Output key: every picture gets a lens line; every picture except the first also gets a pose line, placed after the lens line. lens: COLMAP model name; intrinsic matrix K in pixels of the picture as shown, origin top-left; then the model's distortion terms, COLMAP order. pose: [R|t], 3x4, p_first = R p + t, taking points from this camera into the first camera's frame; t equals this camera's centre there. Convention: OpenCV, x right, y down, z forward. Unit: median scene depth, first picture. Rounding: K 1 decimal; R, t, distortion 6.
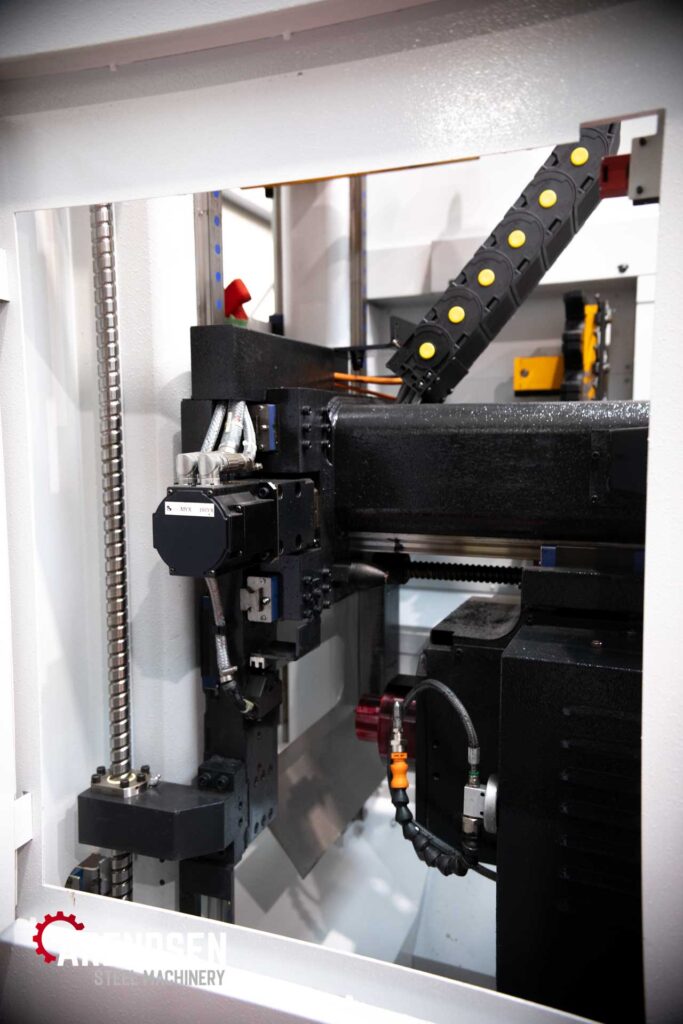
lens RADIAL K [[827.8, 0, 341.5], [0, 827.8, 512.0], [0, 0, 1]] dist [0.000082, -0.000038]
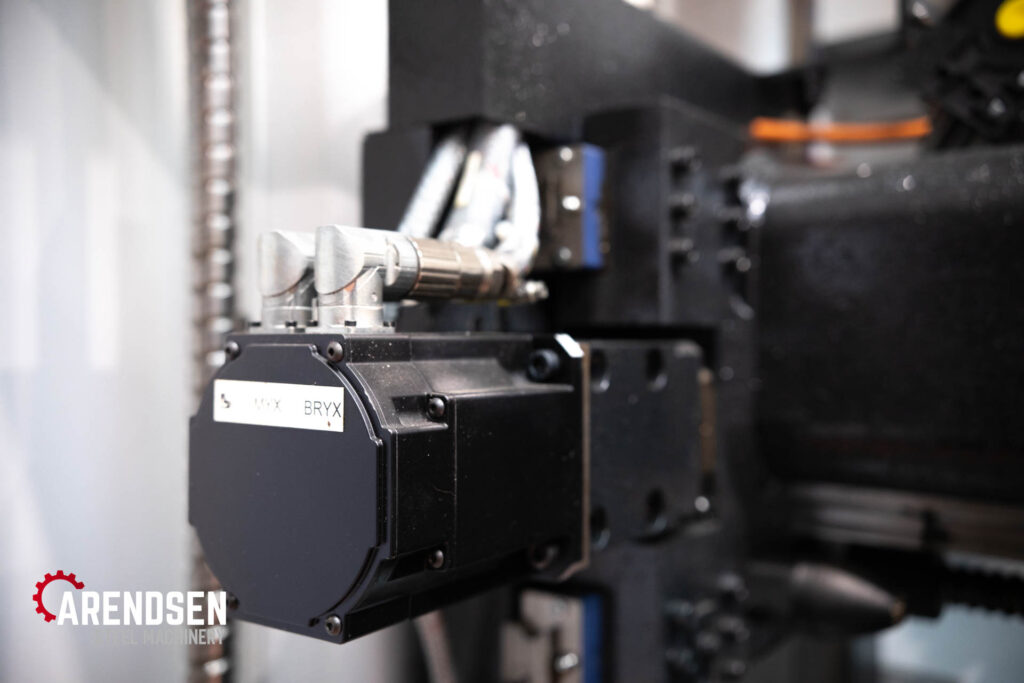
lens RADIAL K [[1040.4, 0, 513.6], [0, 1040.4, 323.4], [0, 0, 1]] dist [0.137526, 0.001532]
pose [[0.974950, 0.013796, -0.221994, -0.011371], [-0.036700, 0.994372, -0.099385, 0.001779], [0.219374, 0.105043, 0.969970, 0.555311]]
